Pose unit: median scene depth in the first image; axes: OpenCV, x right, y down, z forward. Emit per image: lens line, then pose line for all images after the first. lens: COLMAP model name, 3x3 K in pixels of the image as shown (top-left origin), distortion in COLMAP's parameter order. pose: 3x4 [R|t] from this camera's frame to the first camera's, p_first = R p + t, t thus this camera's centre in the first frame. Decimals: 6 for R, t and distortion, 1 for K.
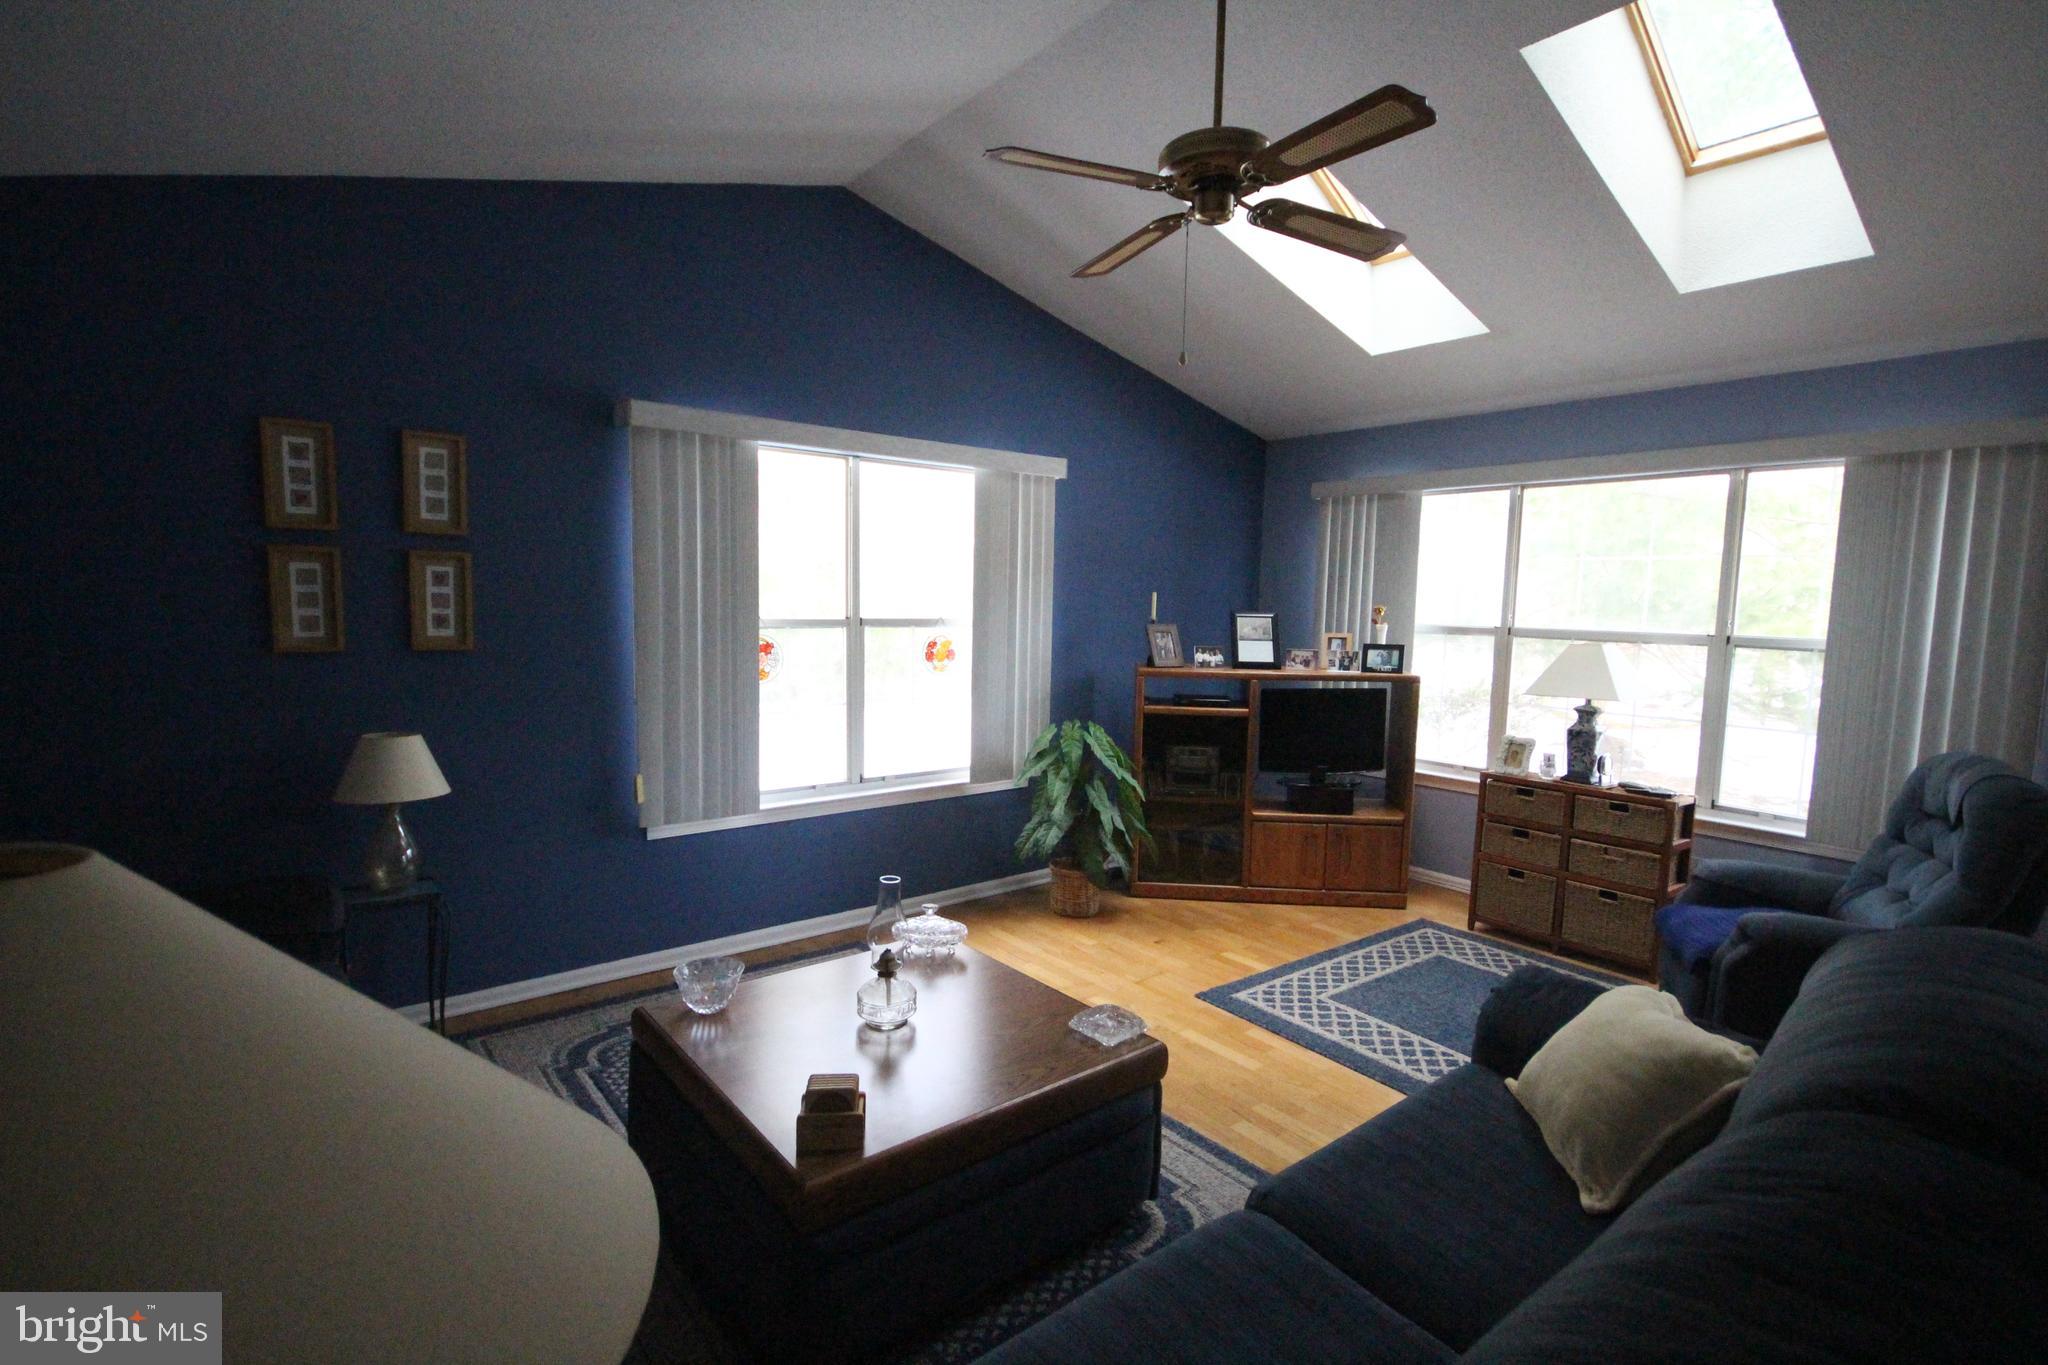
lens RADIAL K [[979.8, 0, 1026.1], [0, 979.8, 682.4], [0, 0, 1]] dist [-0.005914, 0.000187]
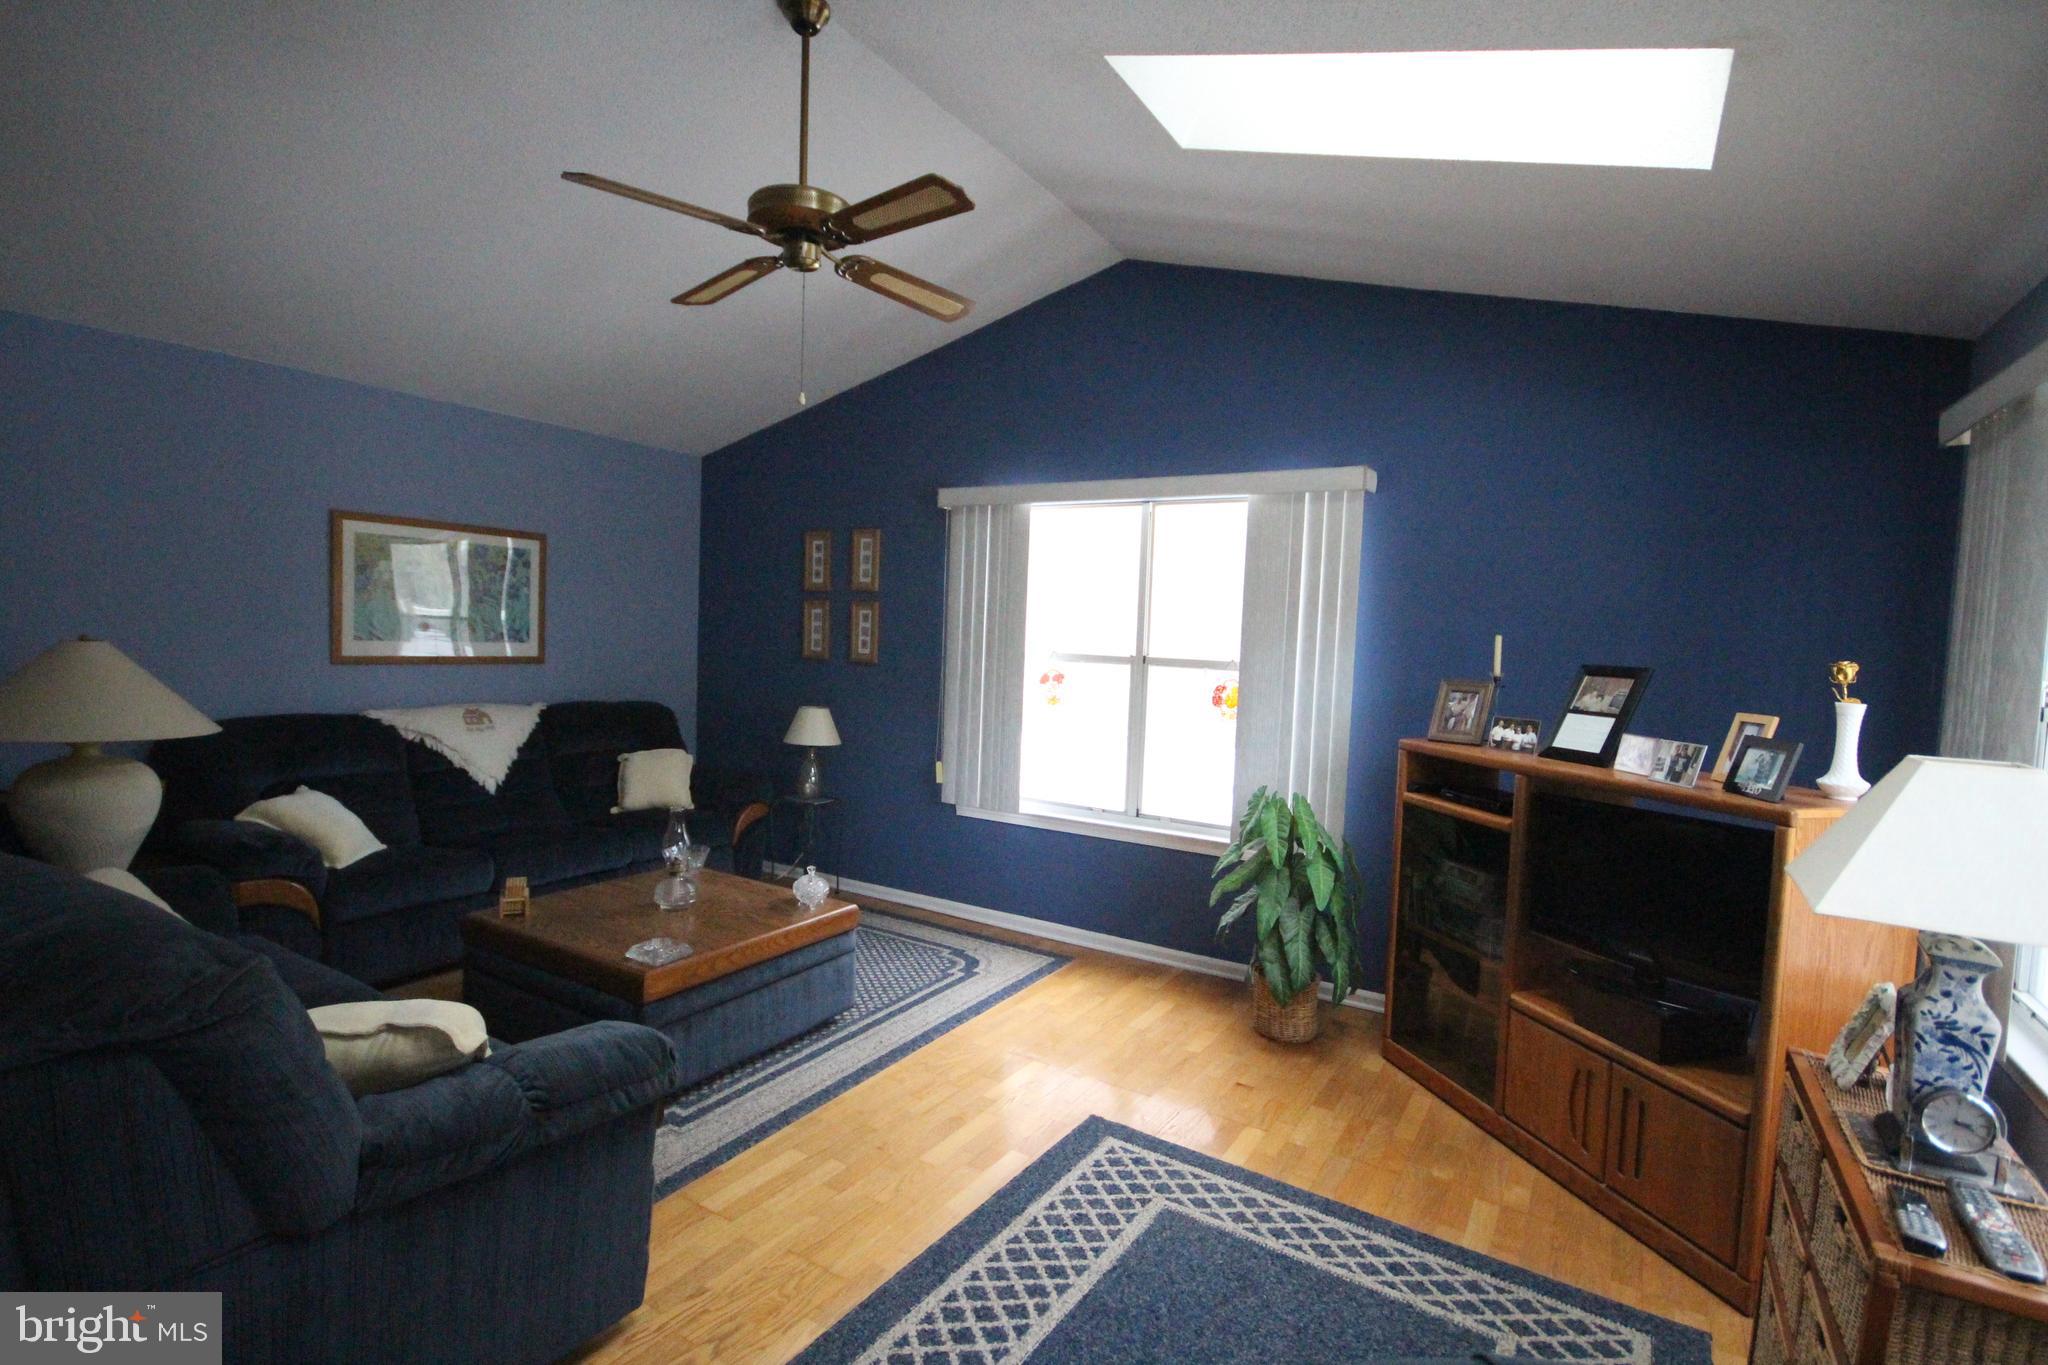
lens RADIAL K [[979.8, 0, 1008.9], [0, 979.8, 683.7], [0, 0, 1]] dist [-0.005914, 0.000187]
pose [[0.307334, 0.043618, -0.950602, 0.812926], [-0.117362, 0.993060, 0.007622, -0.029779], [0.944337, 0.109222, 0.310320, 0.578386]]
